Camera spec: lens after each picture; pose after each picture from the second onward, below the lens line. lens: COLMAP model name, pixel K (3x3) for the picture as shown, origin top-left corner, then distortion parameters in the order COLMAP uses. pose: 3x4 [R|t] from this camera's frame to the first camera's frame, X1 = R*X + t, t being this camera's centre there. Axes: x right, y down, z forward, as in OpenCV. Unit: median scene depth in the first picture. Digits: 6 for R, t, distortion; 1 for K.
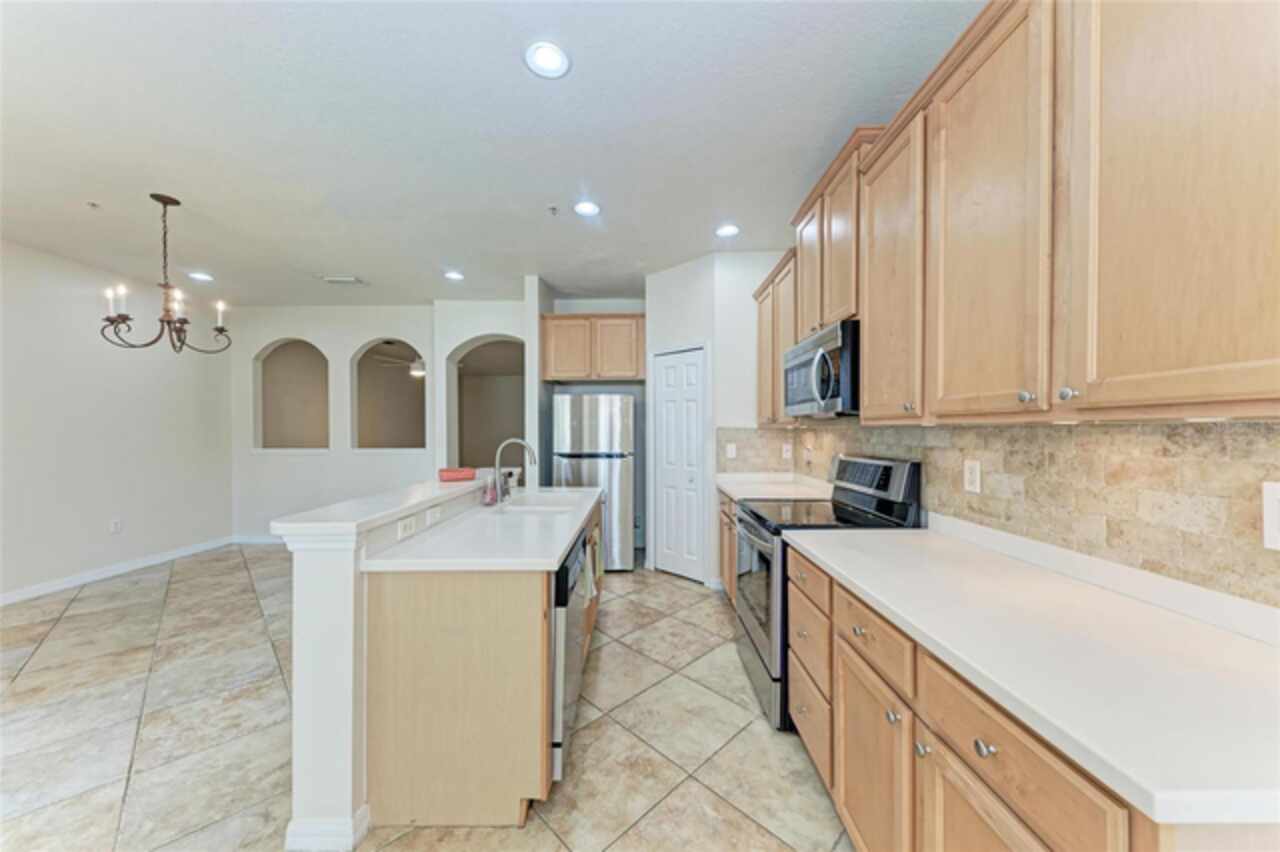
lens RADIAL K [[440.5, 0, 642.4], [0, 440.5, 434.0], [0, 0, 1]] dist [0.011644, -0.001808]
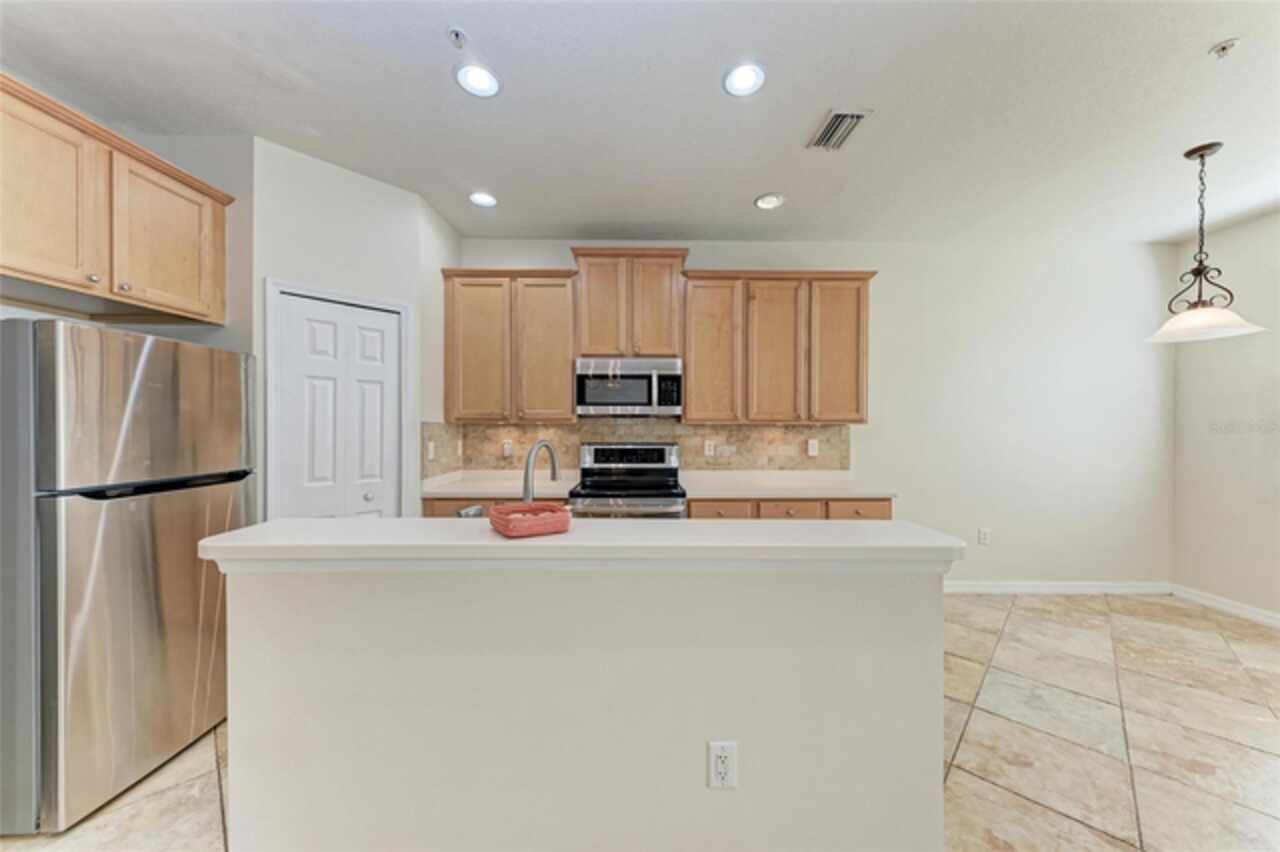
lens RADIAL K [[440.5, 0, 641.3], [0, 440.5, 429.2], [0, 0, 1]] dist [0.011644, -0.001808]
pose [[-0.021613, -0.005832, 0.999749, -1.073695], [0.004418, 0.999973, 0.005929, -0.007944], [-0.999757, 0.004545, -0.021586, 1.077224]]
